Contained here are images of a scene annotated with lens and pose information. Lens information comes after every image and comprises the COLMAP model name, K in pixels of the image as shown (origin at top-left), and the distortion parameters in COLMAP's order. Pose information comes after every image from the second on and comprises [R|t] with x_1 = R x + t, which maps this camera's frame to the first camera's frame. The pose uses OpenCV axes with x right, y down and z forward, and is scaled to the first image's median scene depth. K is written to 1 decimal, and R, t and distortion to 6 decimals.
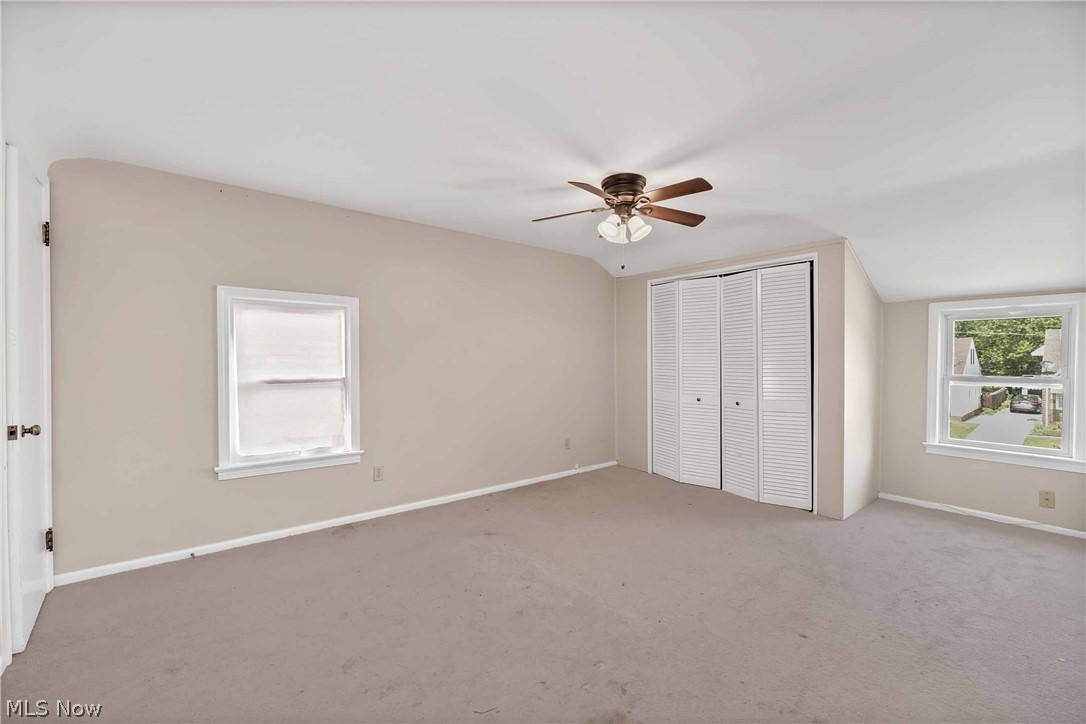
lens RADIAL K [[483.7, 0, 543.0], [0, 483.7, 362.0], [0, 0, 1]] dist [-0.000331, -0.000203]
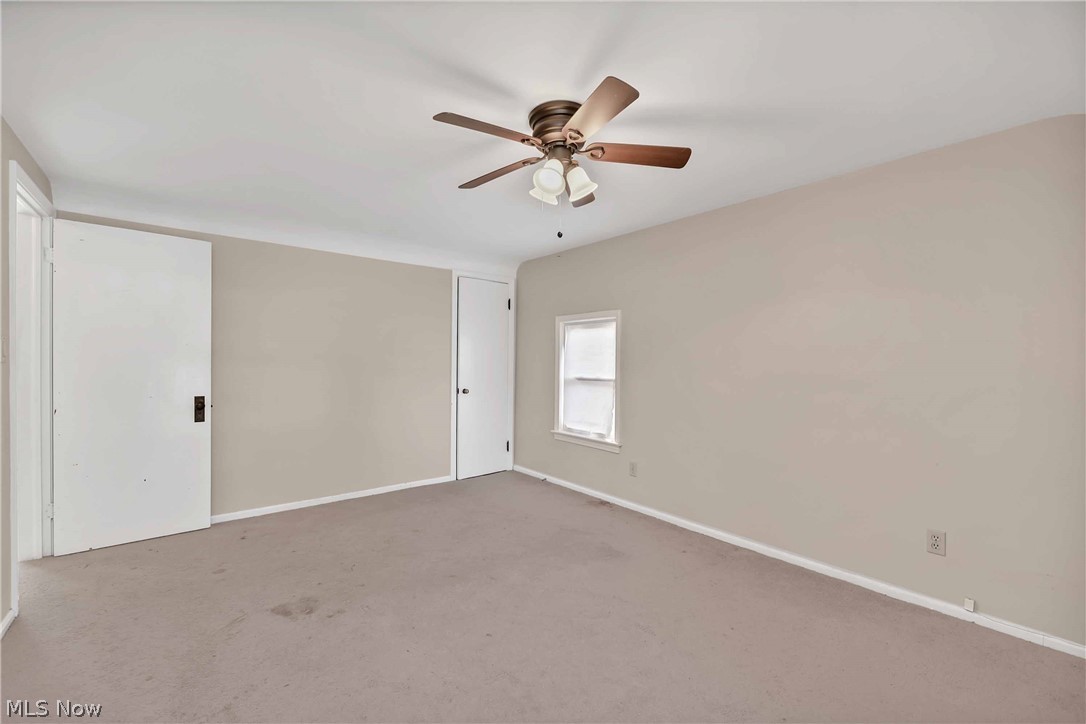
lens RADIAL K [[454.0, 0, 541.9], [0, 454.0, 367.8], [0, 0, 1]] dist [-0.001326, -0.000532]
pose [[-0.021275, 0.015356, -0.999656, 0.752754], [-0.013508, 0.999786, 0.015646, -0.010887], [0.999682, 0.013836, -0.021063, 0.904377]]
